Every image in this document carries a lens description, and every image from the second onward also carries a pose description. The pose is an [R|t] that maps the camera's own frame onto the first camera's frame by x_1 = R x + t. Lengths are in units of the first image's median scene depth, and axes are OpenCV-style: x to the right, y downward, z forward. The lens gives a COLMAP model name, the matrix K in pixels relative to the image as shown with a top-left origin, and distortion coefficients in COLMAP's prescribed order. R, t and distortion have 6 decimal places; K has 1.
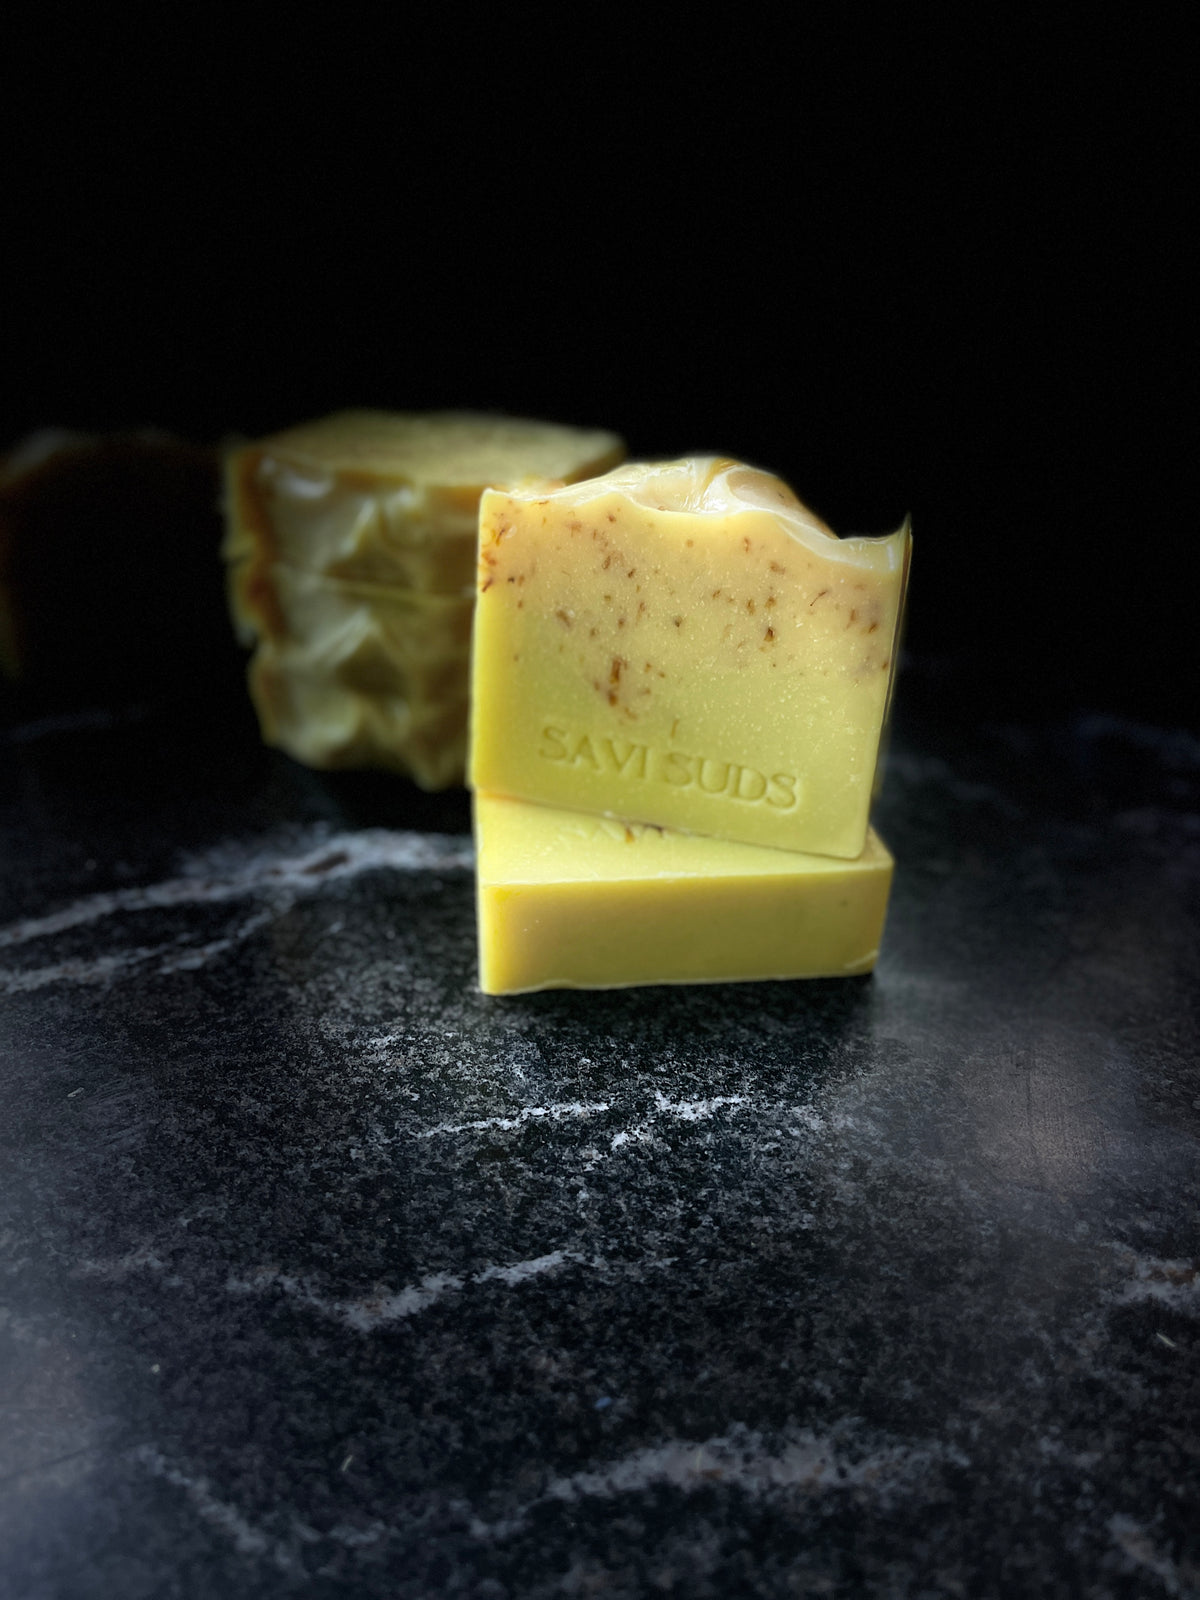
lens RADIAL K [[1235.6, 0, 604.2], [0, 1235.6, 821.2], [0, 0, 1]] dist [0.031205, -0.053120]
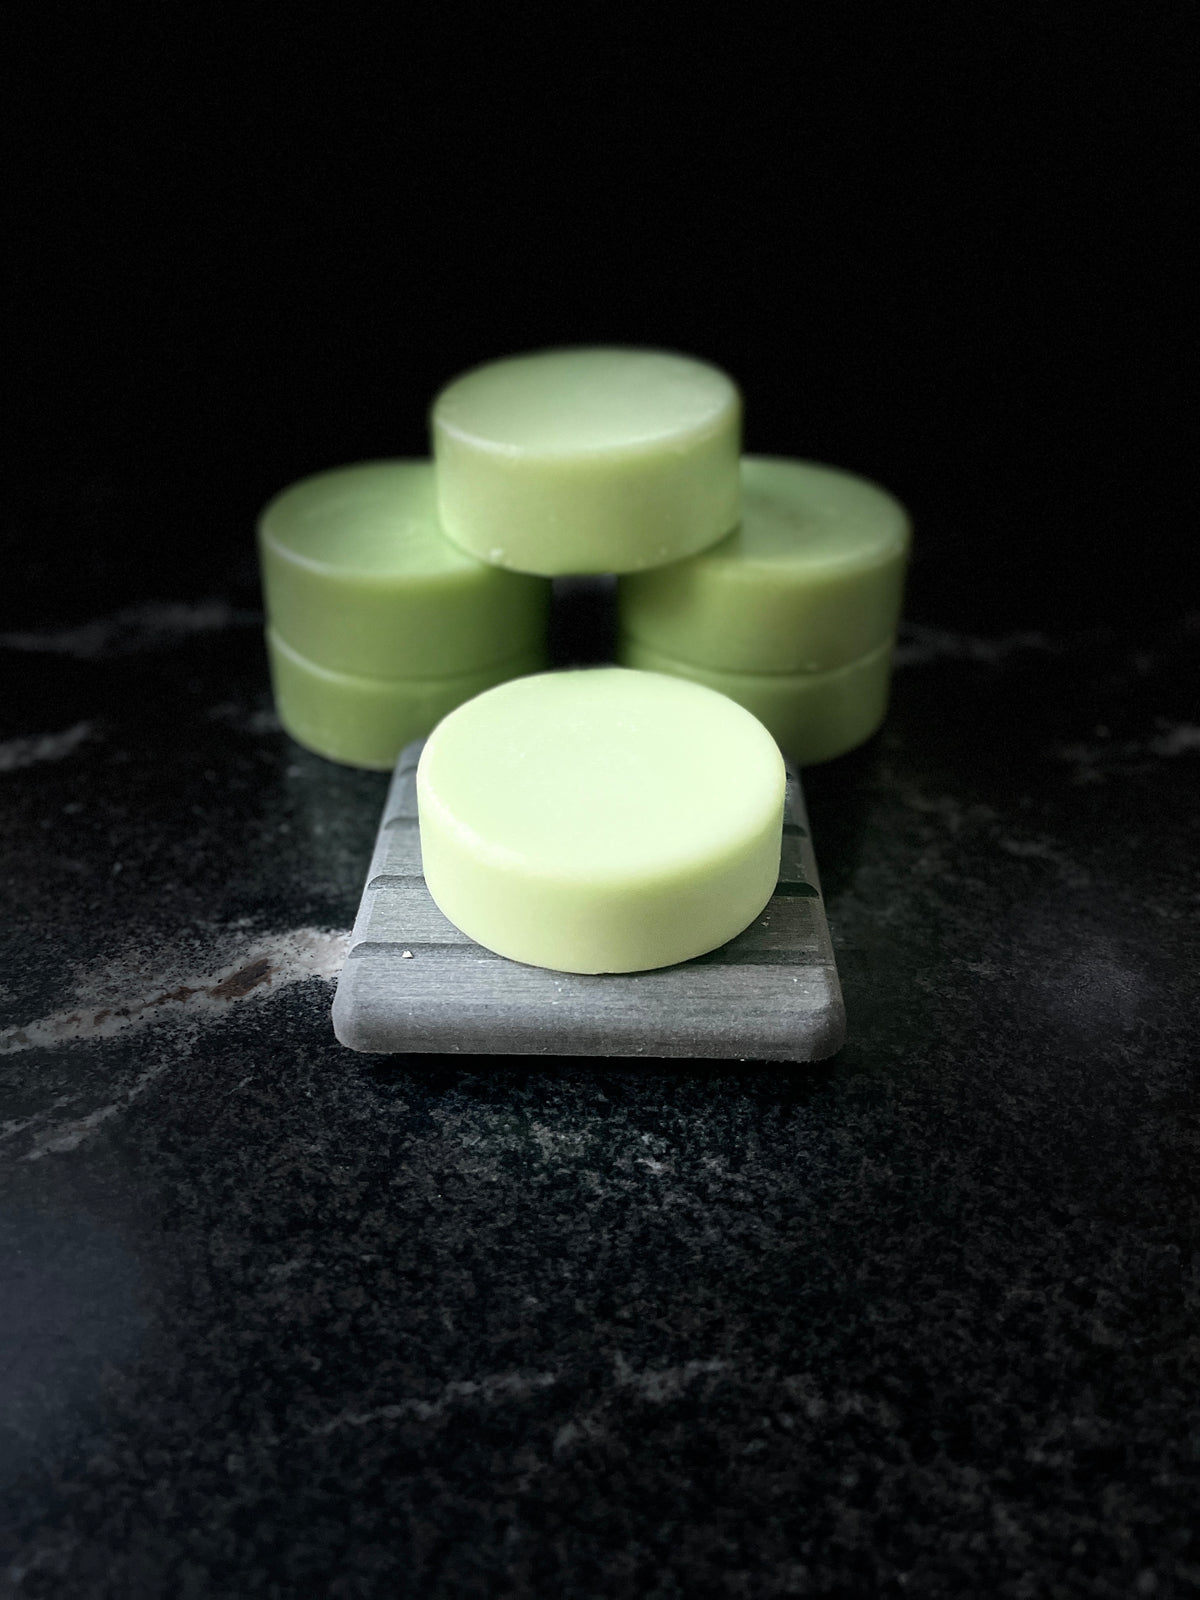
lens RADIAL K [[1235.6, 0, 596.1], [0, 1235.6, 809.8], [0, 0, 1]] dist [0.031205, -0.053120]
pose [[0.998976, -0.008319, -0.044466, 0.064014], [0.013552, 0.992836, 0.118712, -0.213431], [0.043160, -0.119193, 0.991933, 0.230628]]
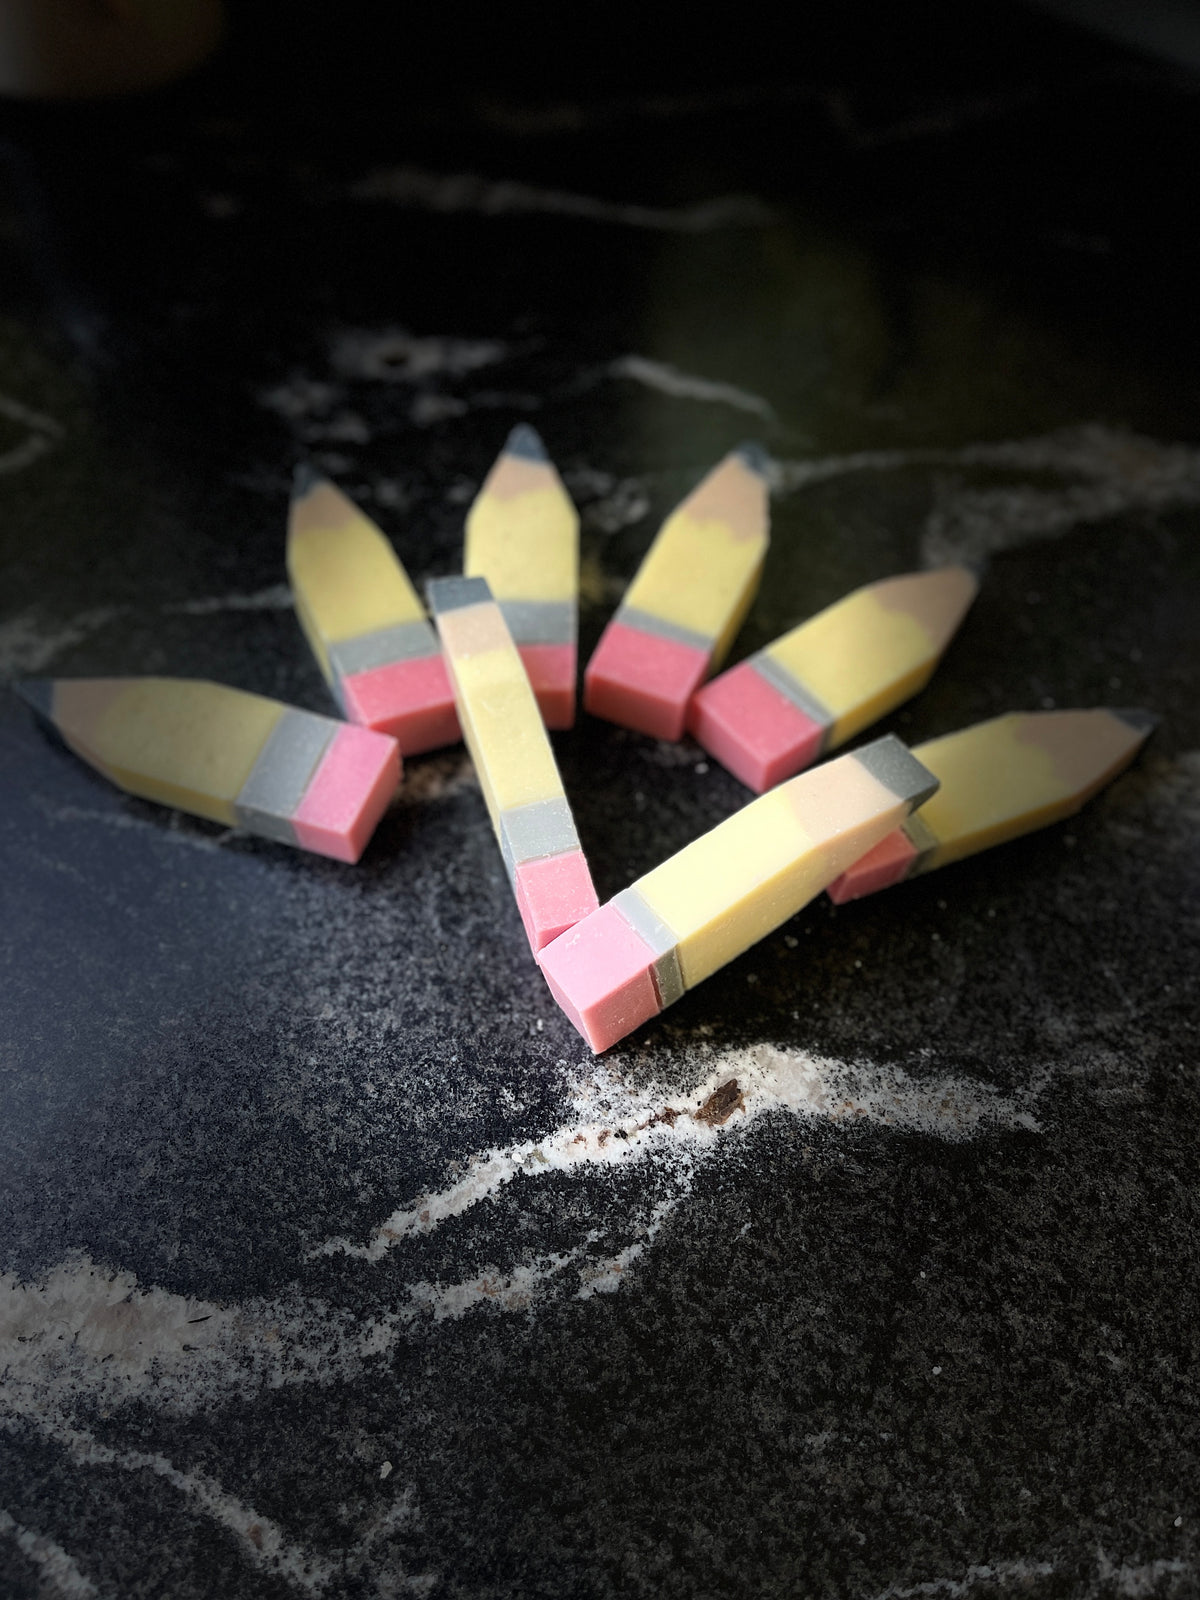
lens RADIAL K [[1235.6, 0, 595.6], [0, 1235.6, 795.6], [0, 0, 1]] dist [0.031205, -0.053120]
pose [[0.992375, 0.097802, -0.075016, -0.326061], [-0.055318, 0.897263, 0.438017, -0.697900], [0.110148, -0.430527, 0.895832, 0.307964]]
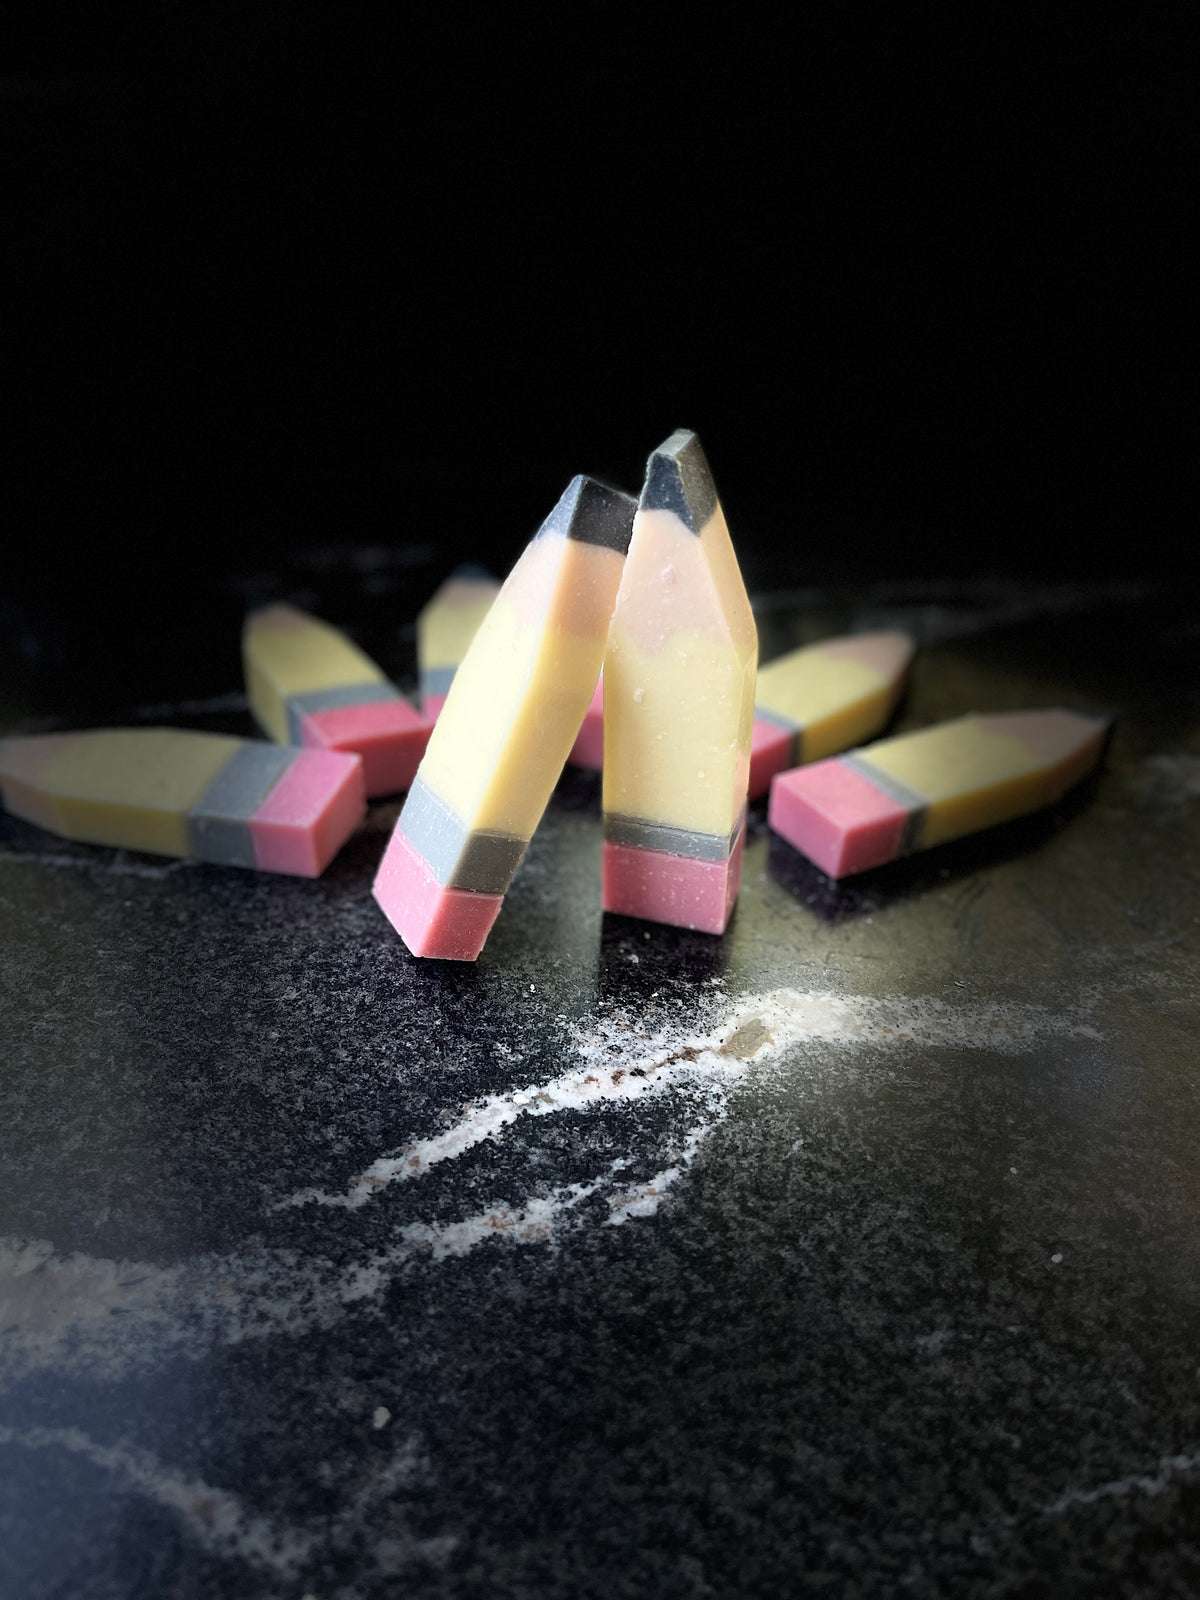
lens RADIAL K [[1235.6, 0, 595.1], [0, 1235.6, 813.4], [0, 0, 1]] dist [0.031205, -0.053120]
pose [[0.999507, -0.005475, -0.030921, -0.359147], [0.007219, 0.998373, 0.056559, -0.196032], [0.030561, -0.056755, 0.997920, 0.229203]]
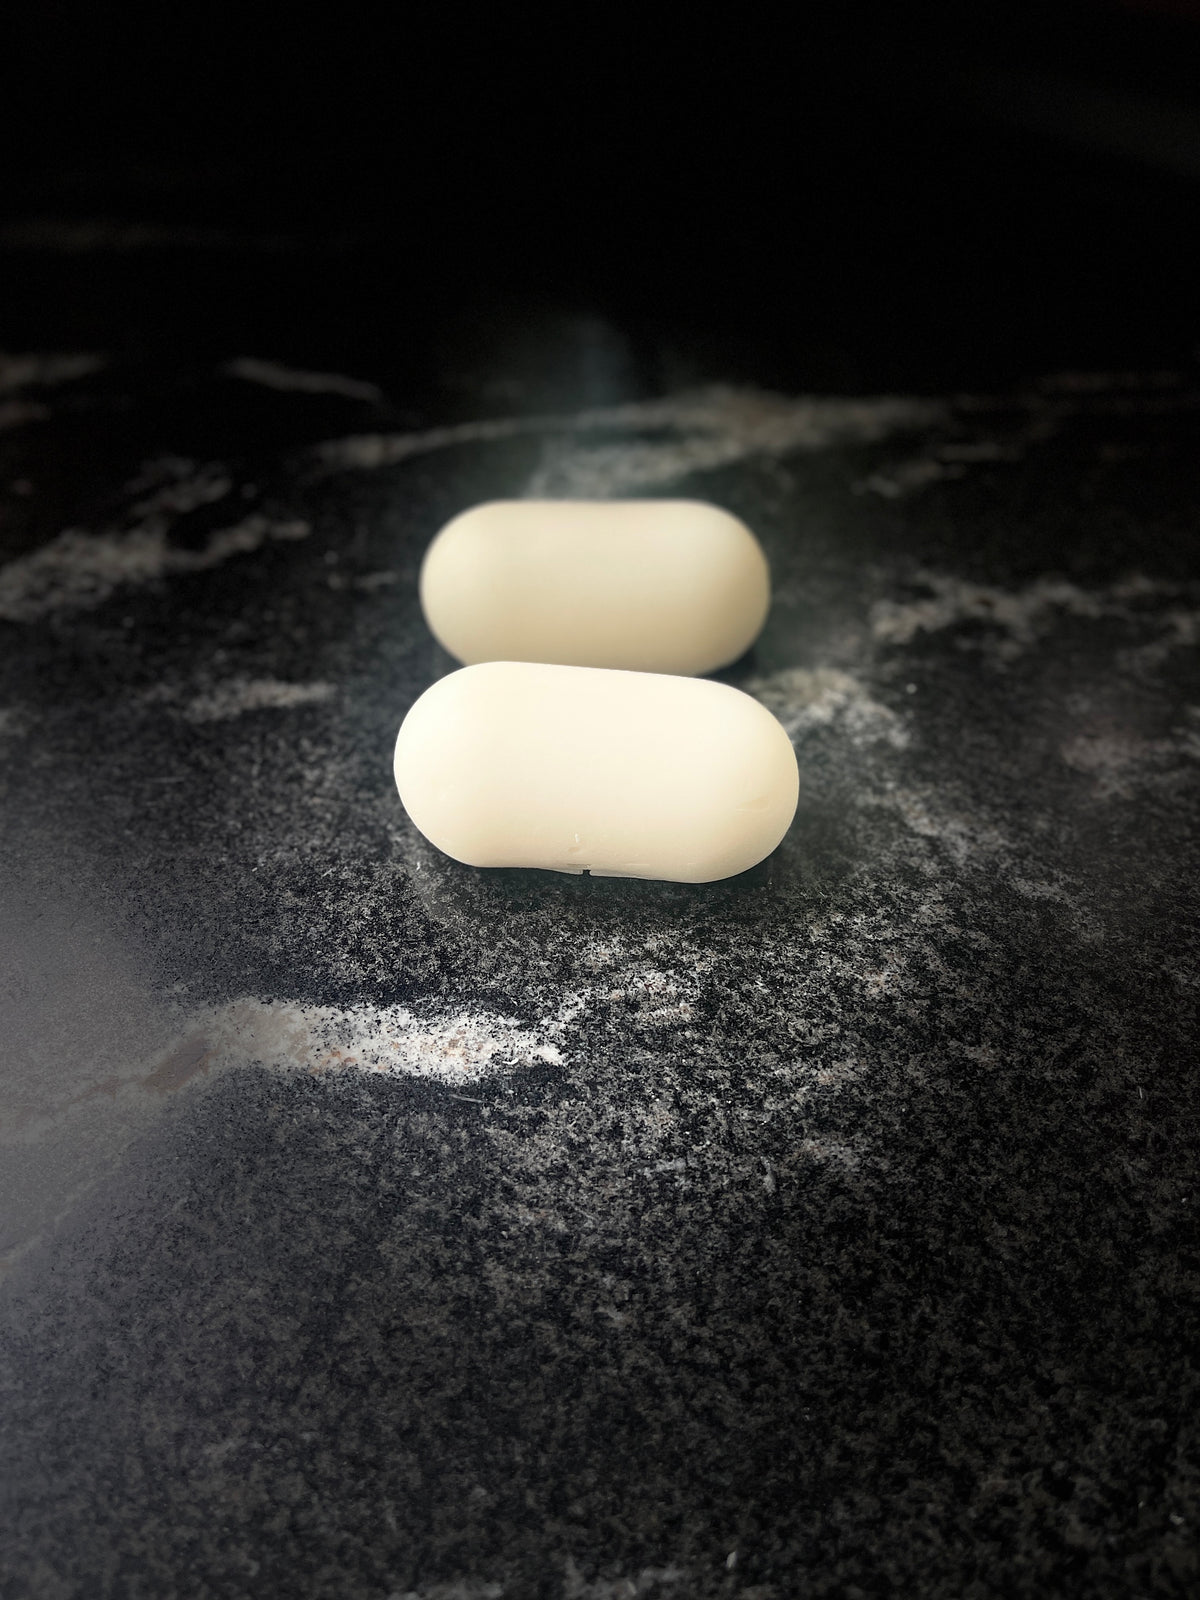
lens RADIAL K [[1235.6, 0, 598.8], [0, 1235.6, 810.9], [0, 0, 1]] dist [0.031205, -0.053120]
pose [[0.998868, 0.005862, -0.047212, 0.089643], [0.009264, 0.949418, 0.313880, -0.433376], [0.046664, -0.313962, 0.948288, 0.396233]]
